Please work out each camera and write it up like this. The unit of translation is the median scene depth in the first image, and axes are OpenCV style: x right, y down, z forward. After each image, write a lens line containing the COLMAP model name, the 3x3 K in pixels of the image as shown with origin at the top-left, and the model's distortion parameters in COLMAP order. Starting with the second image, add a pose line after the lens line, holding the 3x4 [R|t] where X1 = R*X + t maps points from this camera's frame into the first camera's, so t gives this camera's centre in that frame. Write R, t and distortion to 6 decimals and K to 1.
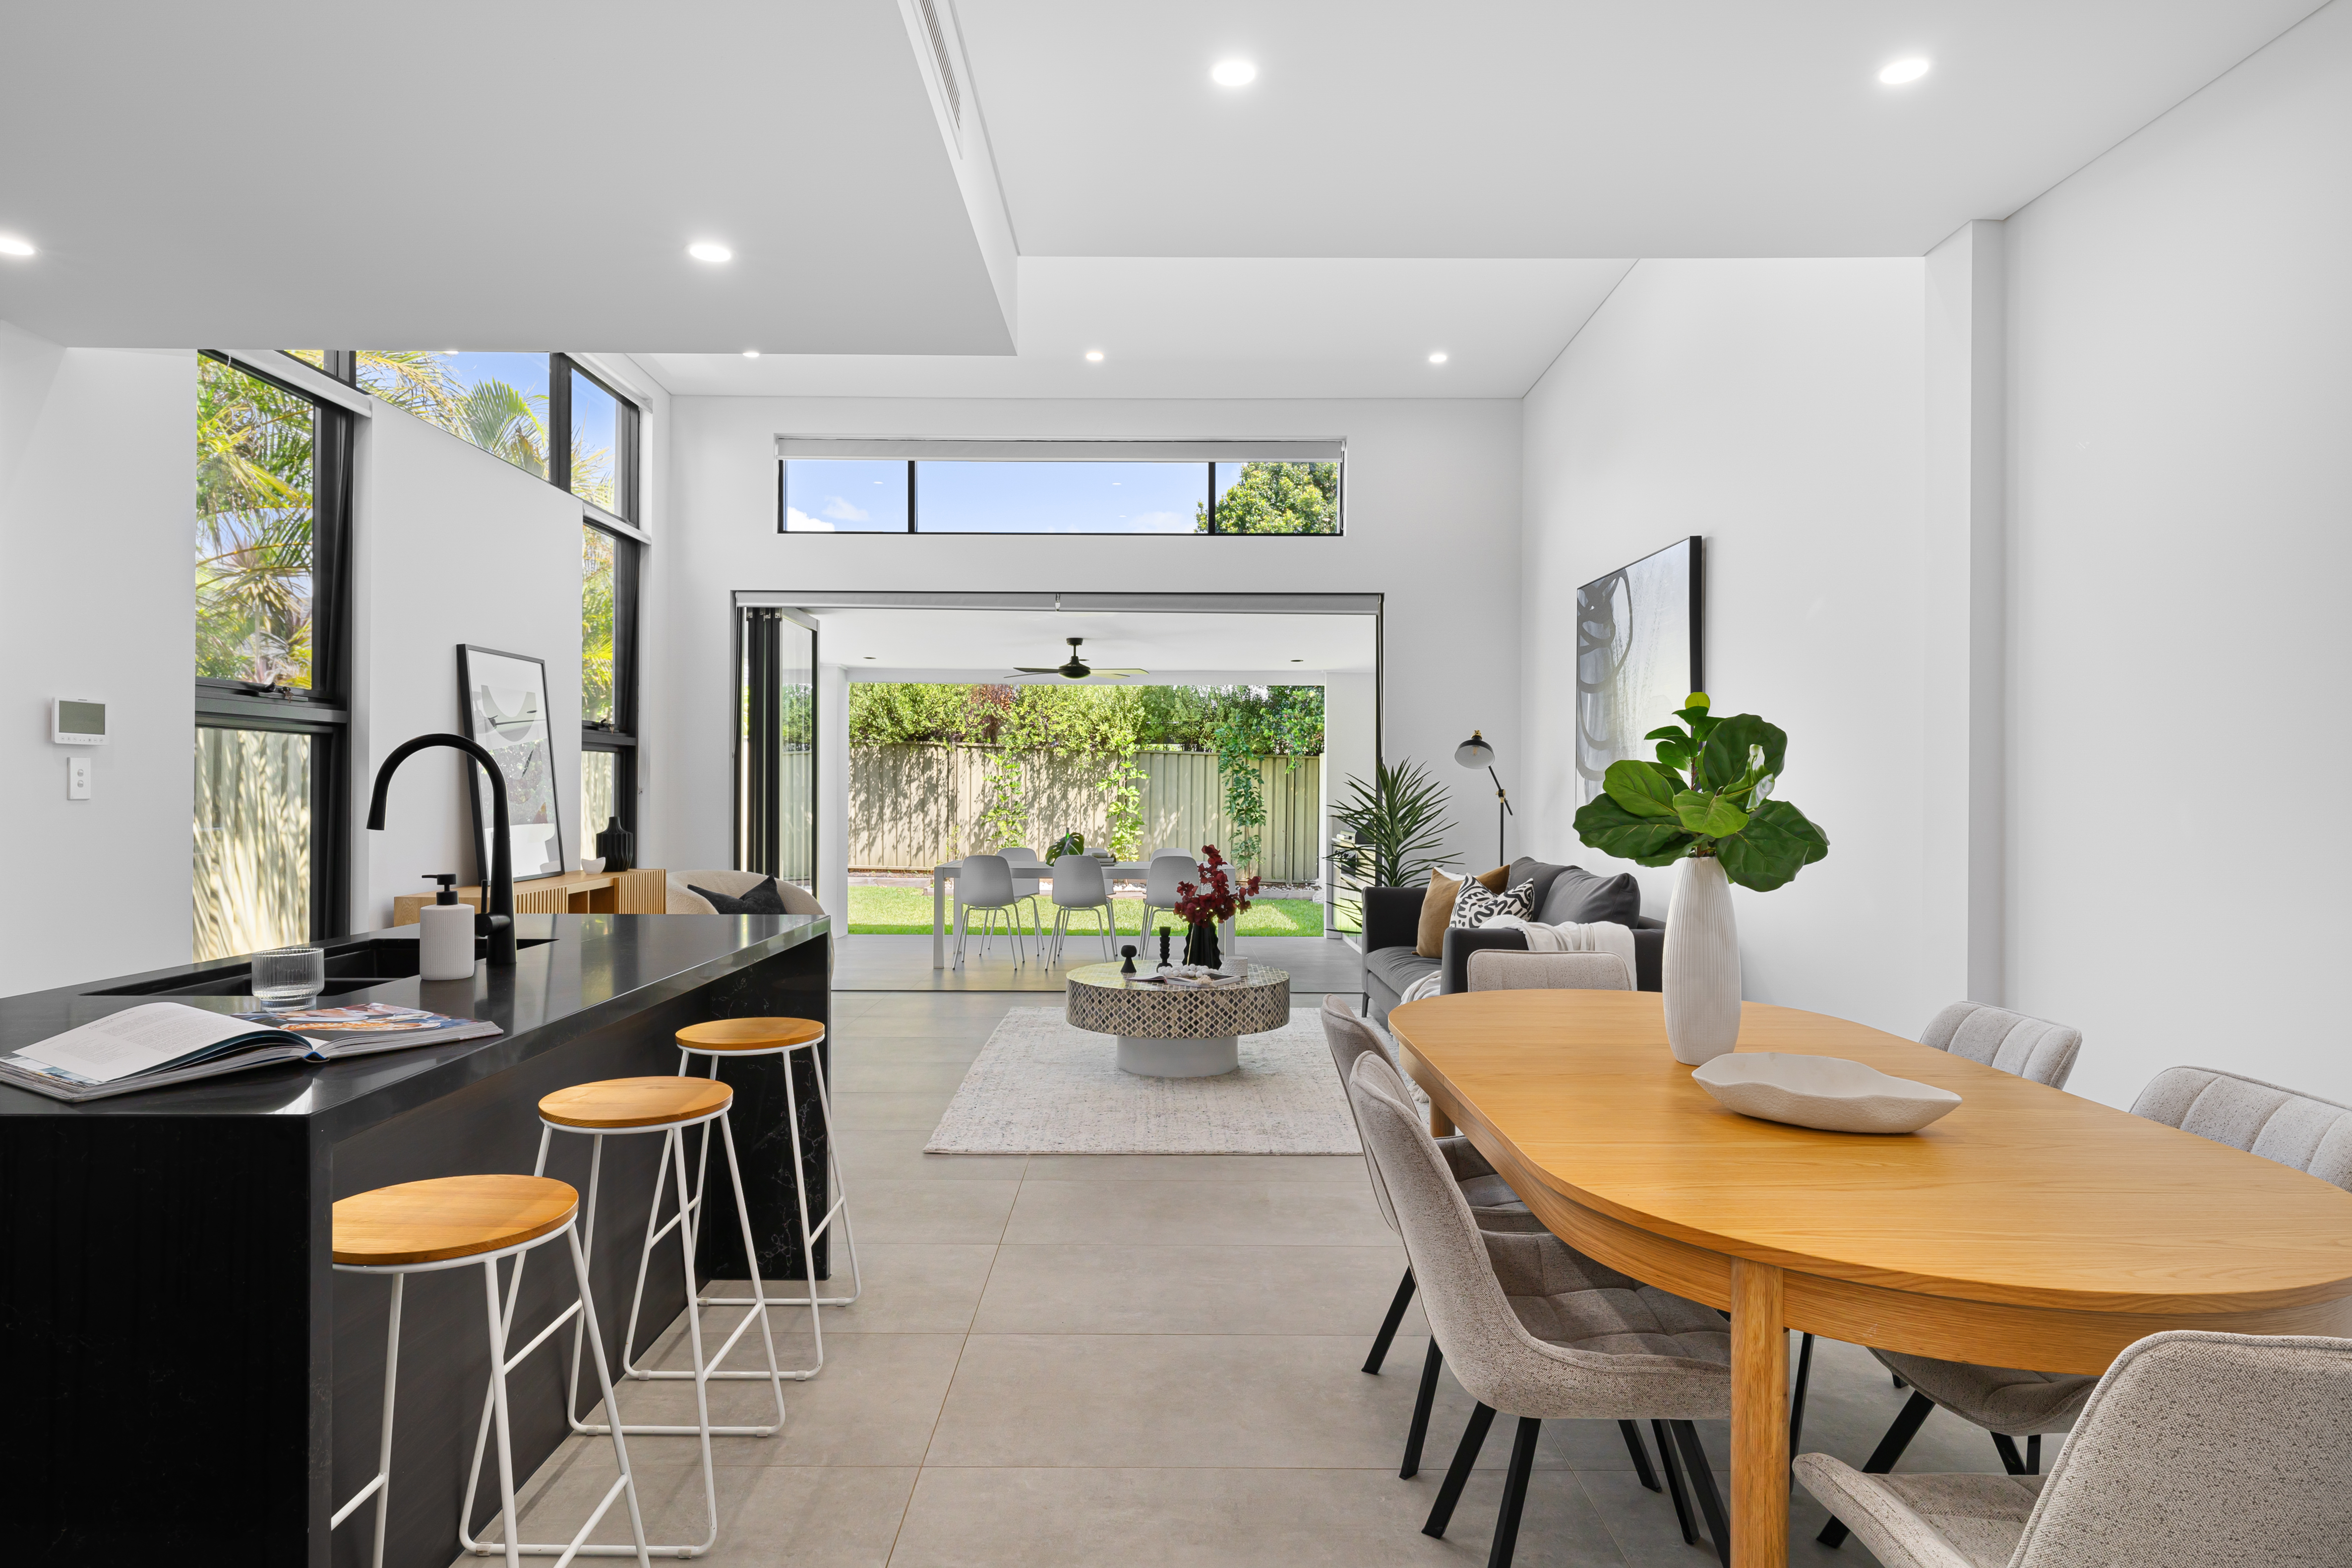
lens RADIAL K [[1312.1, 0, 1188.3], [0, 1312.1, 807.9], [0, 0, 1]] dist [0.001398, 0.000857]
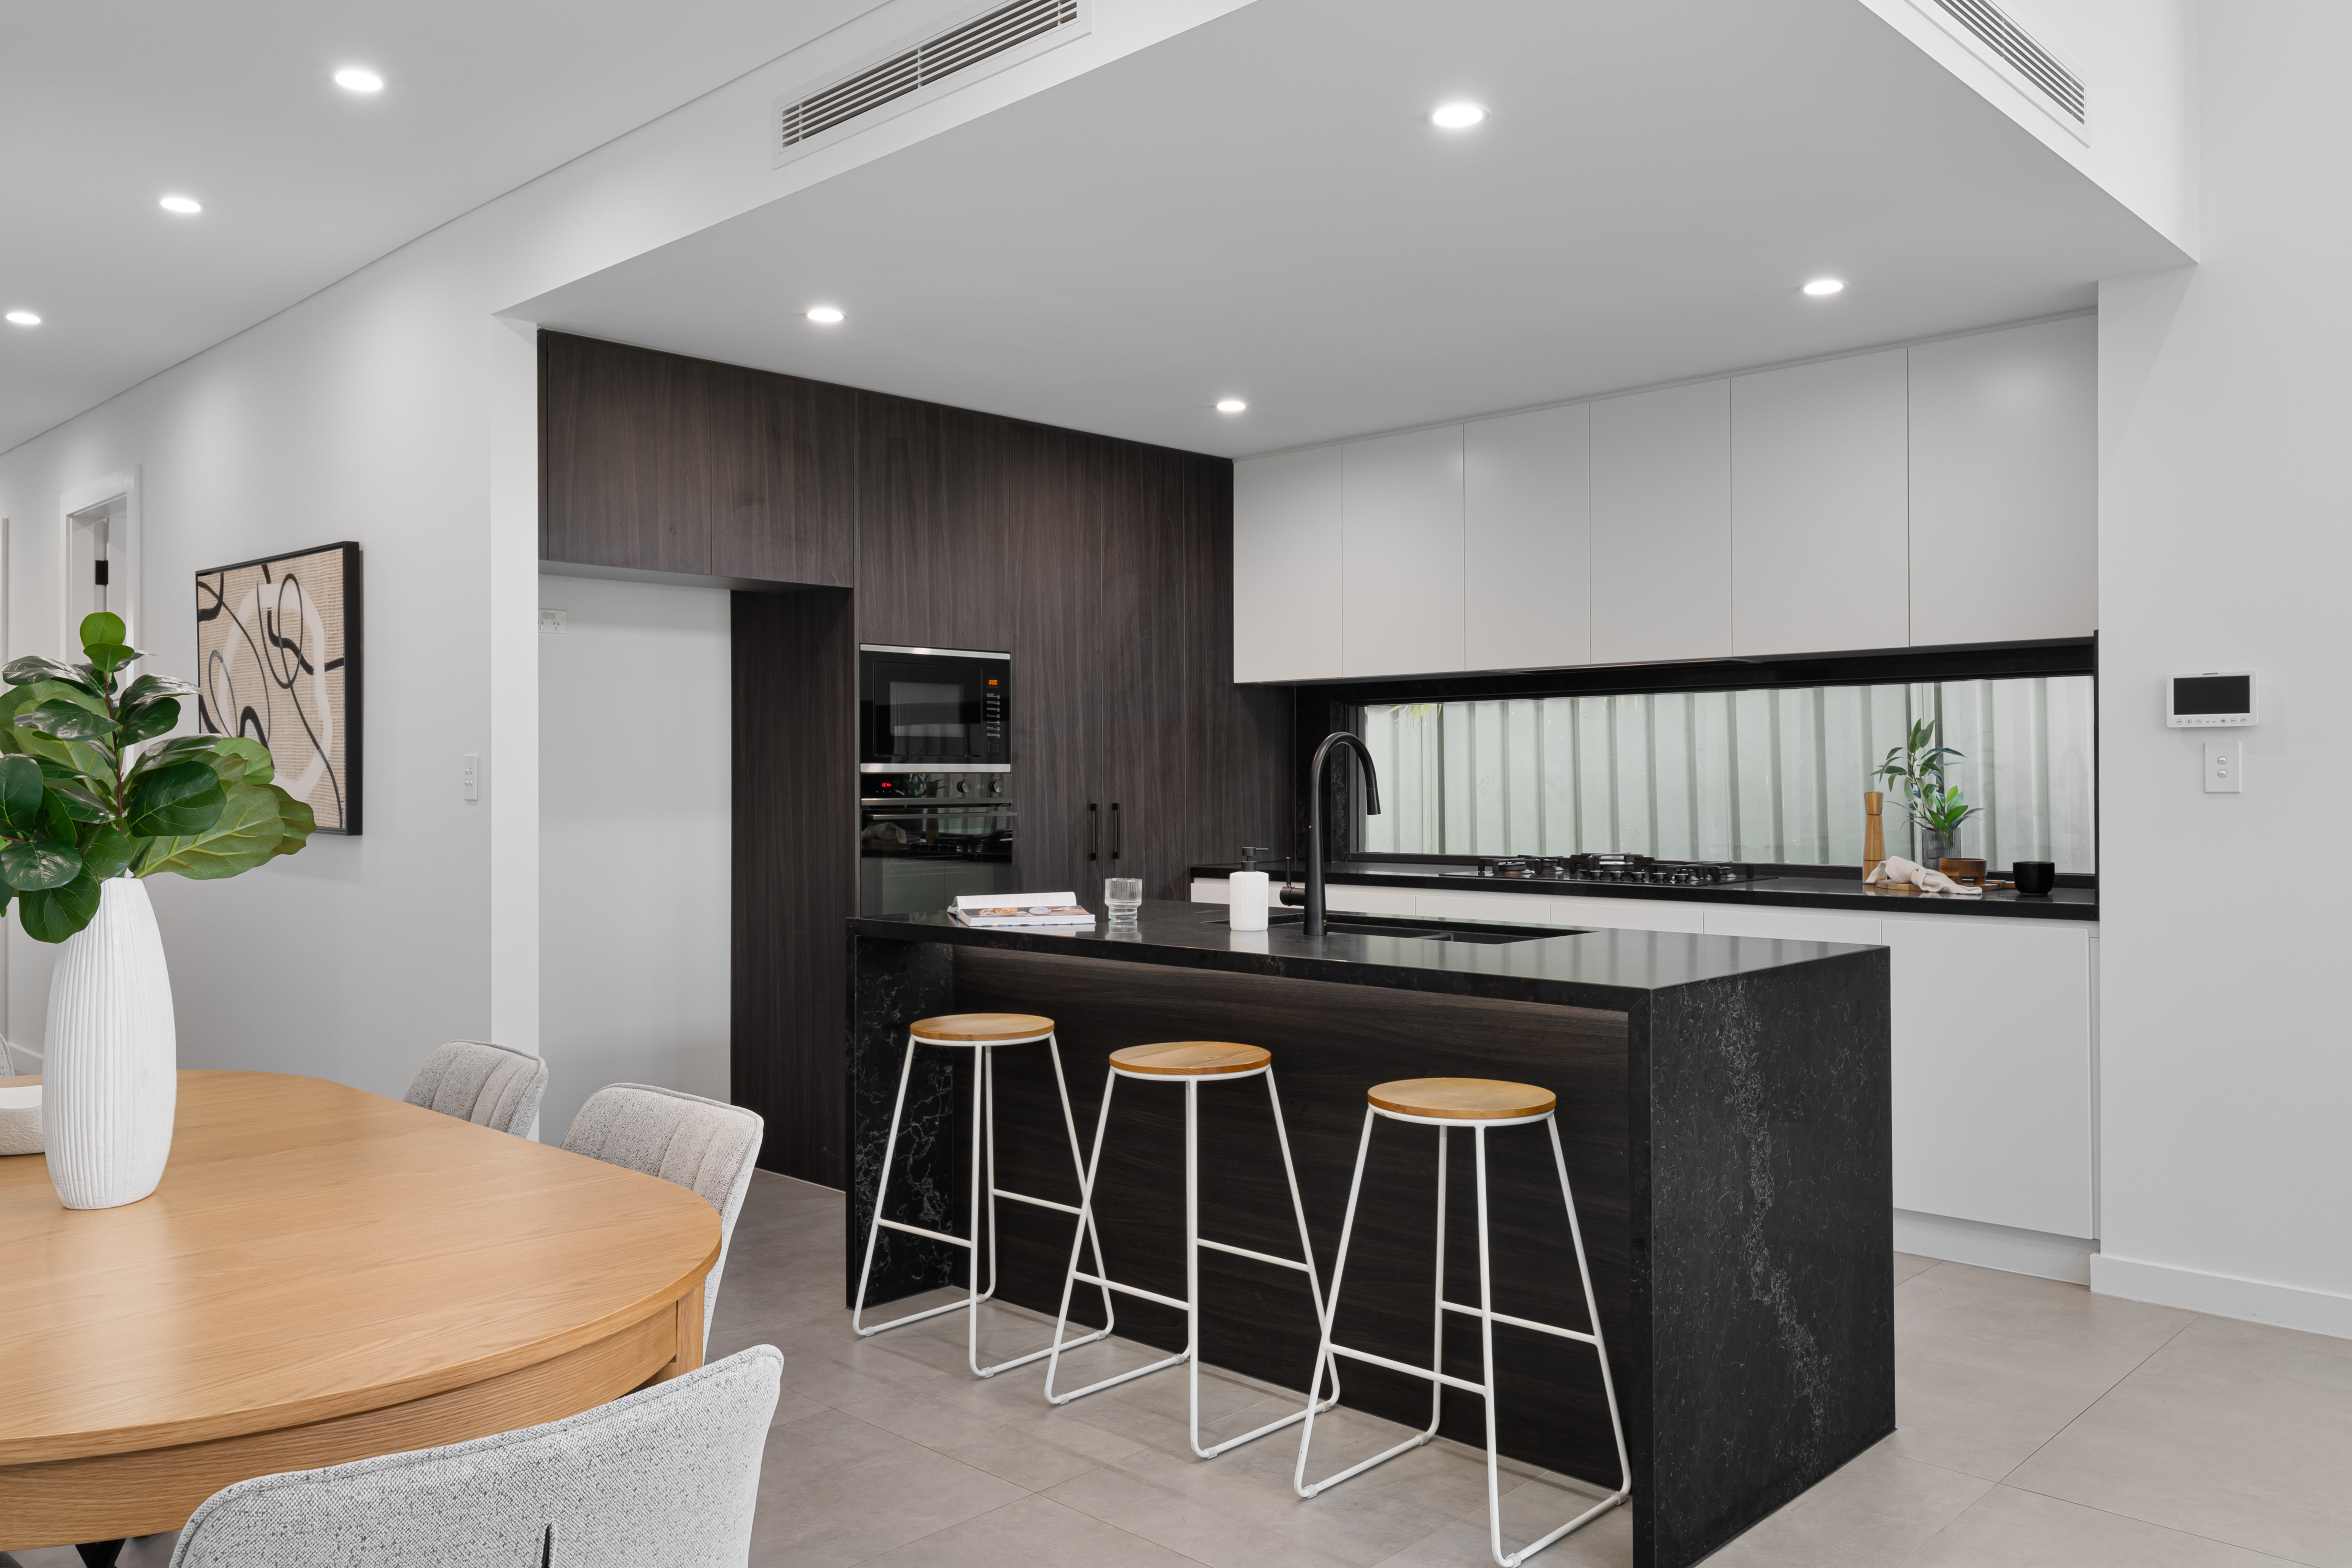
lens RADIAL K [[1743.4, 0, 1170.9], [0, 1743.4, 763.9], [0, 0, 1]] dist [0.005285, -0.002309]
pose [[-0.714259, -0.009006, -0.699824, 0.087881], [-0.009767, 0.999948, -0.002901, -0.003202], [0.699813, 0.004763, -0.714310, 0.281889]]
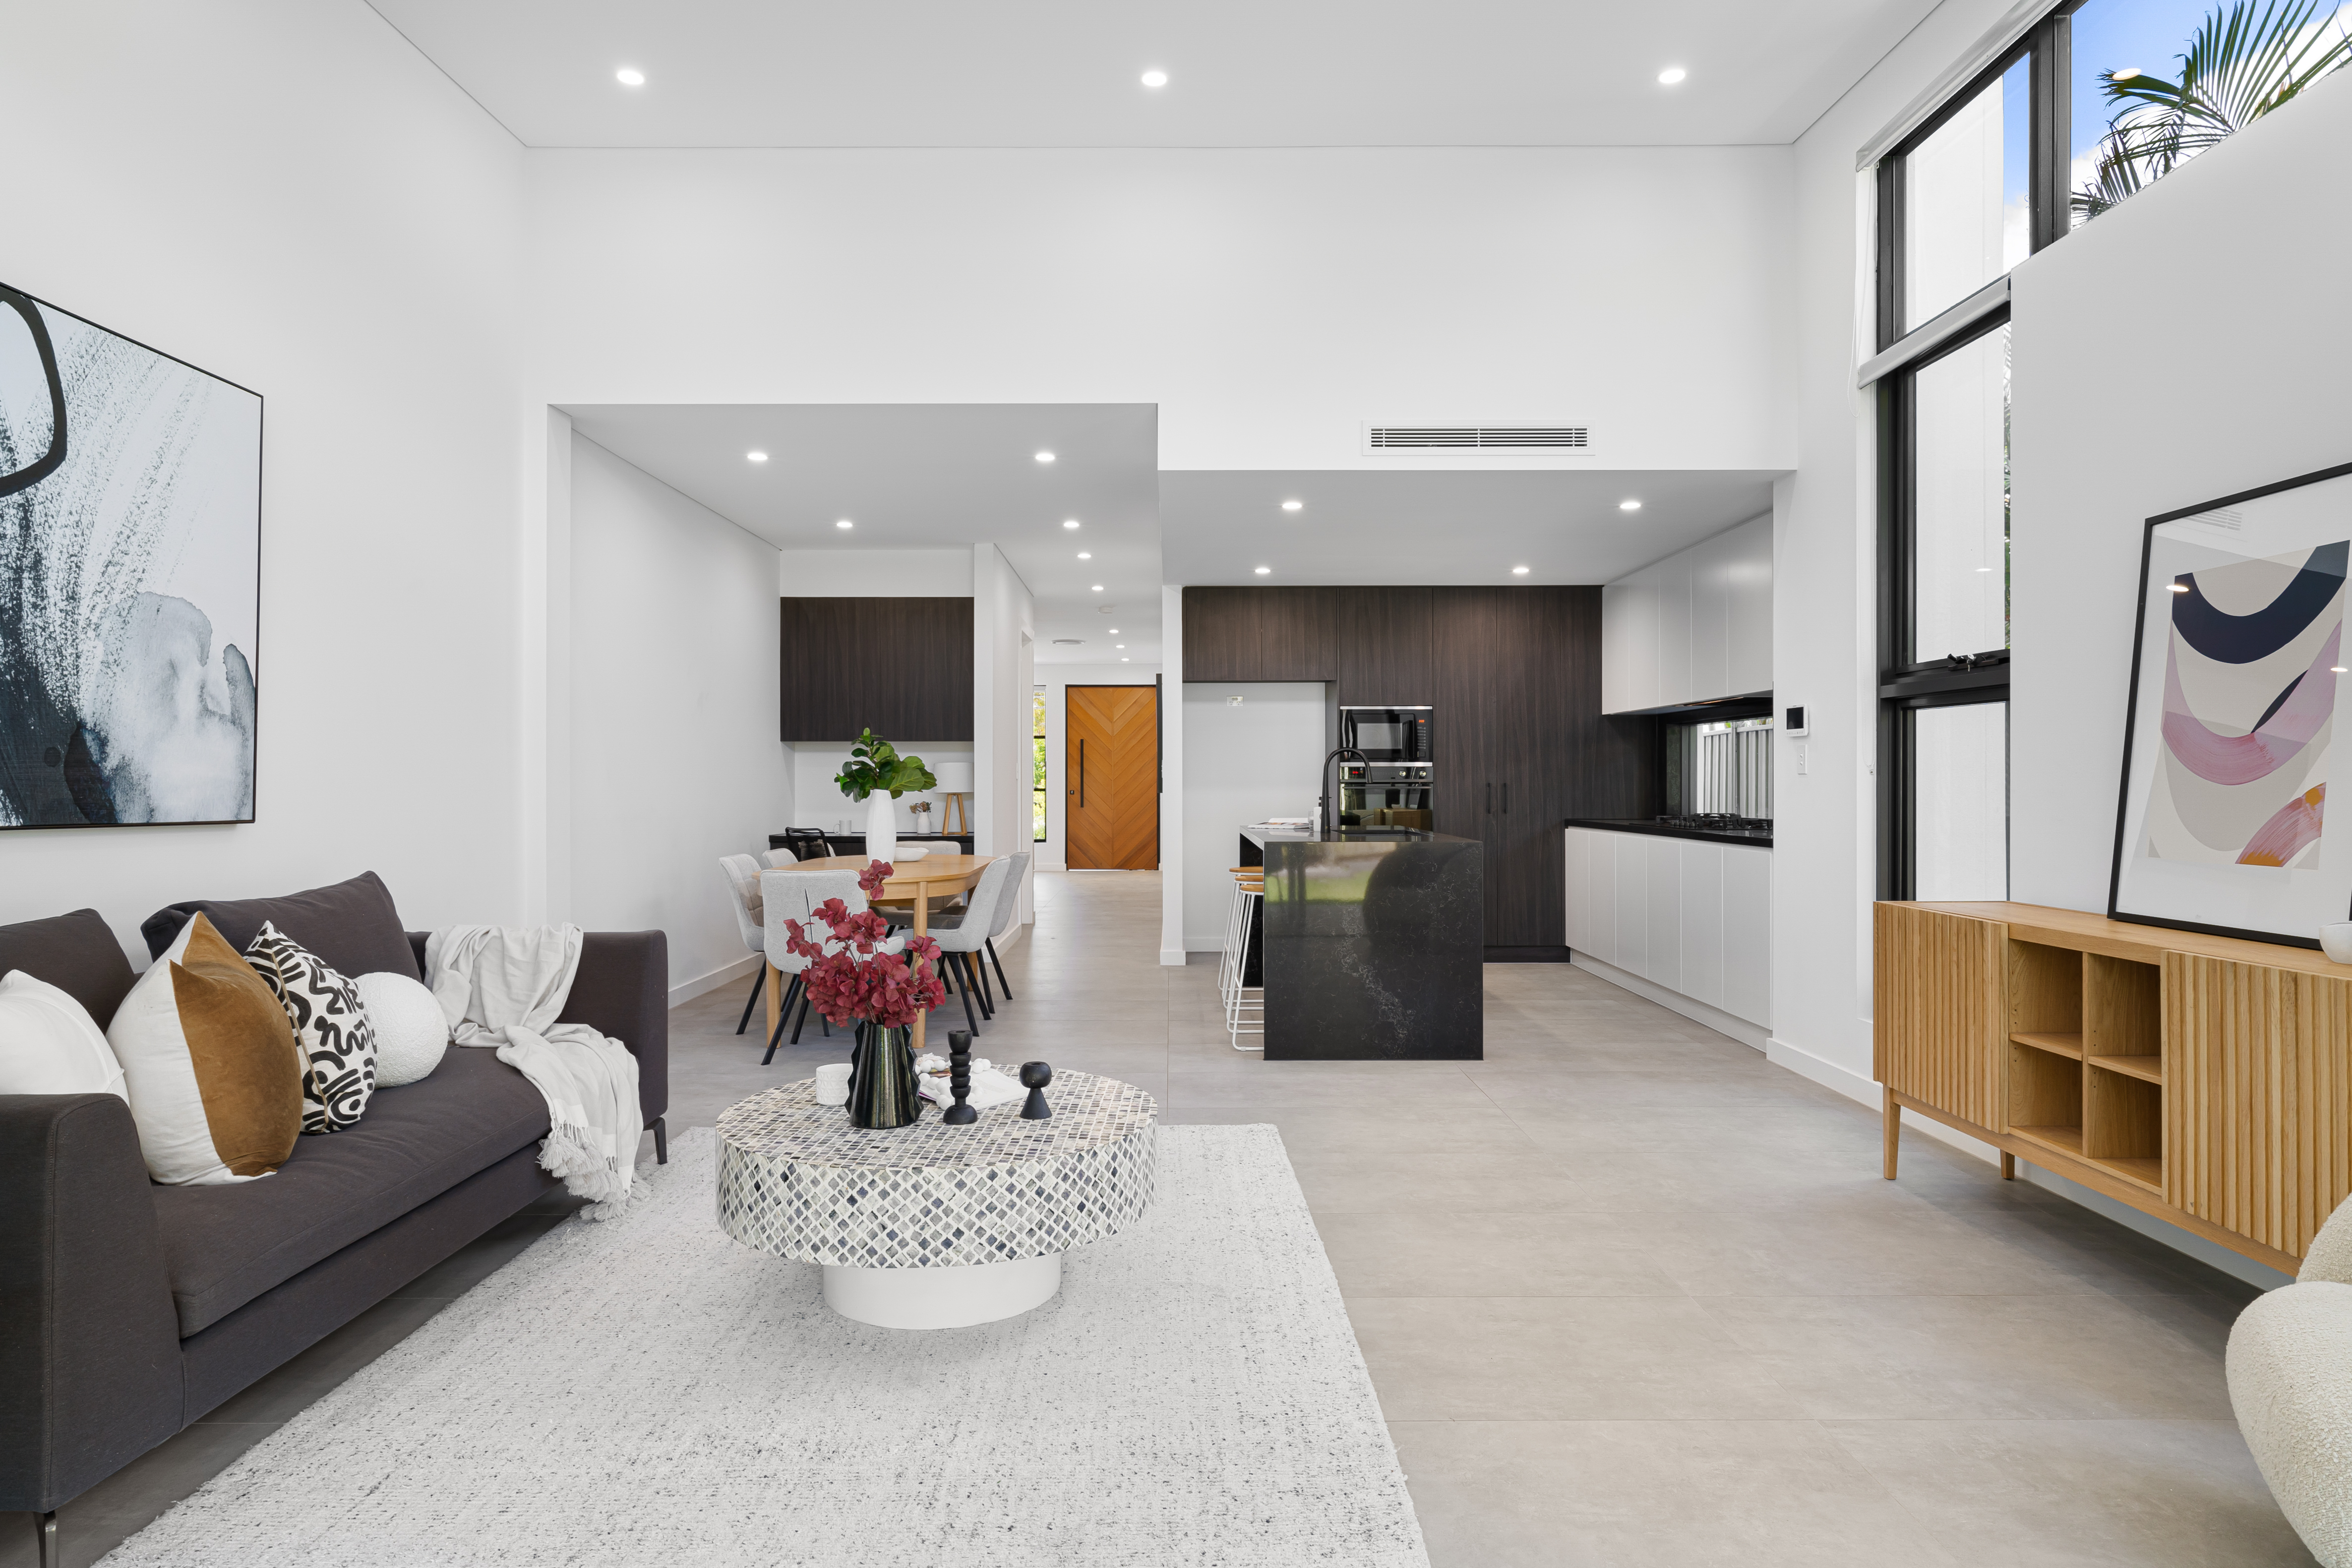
lens RADIAL K [[1355.6, 0, 1168.6], [0, 1355.6, 768.8], [0, 0, 1]] dist [-0.004010, -0.000033]
pose [[-0.999571, -0.004416, 0.028952, -0.040338], [-0.004249, 0.999974, 0.005820, -0.003812], [-0.028977, 0.005694, -0.999564, 0.538191]]
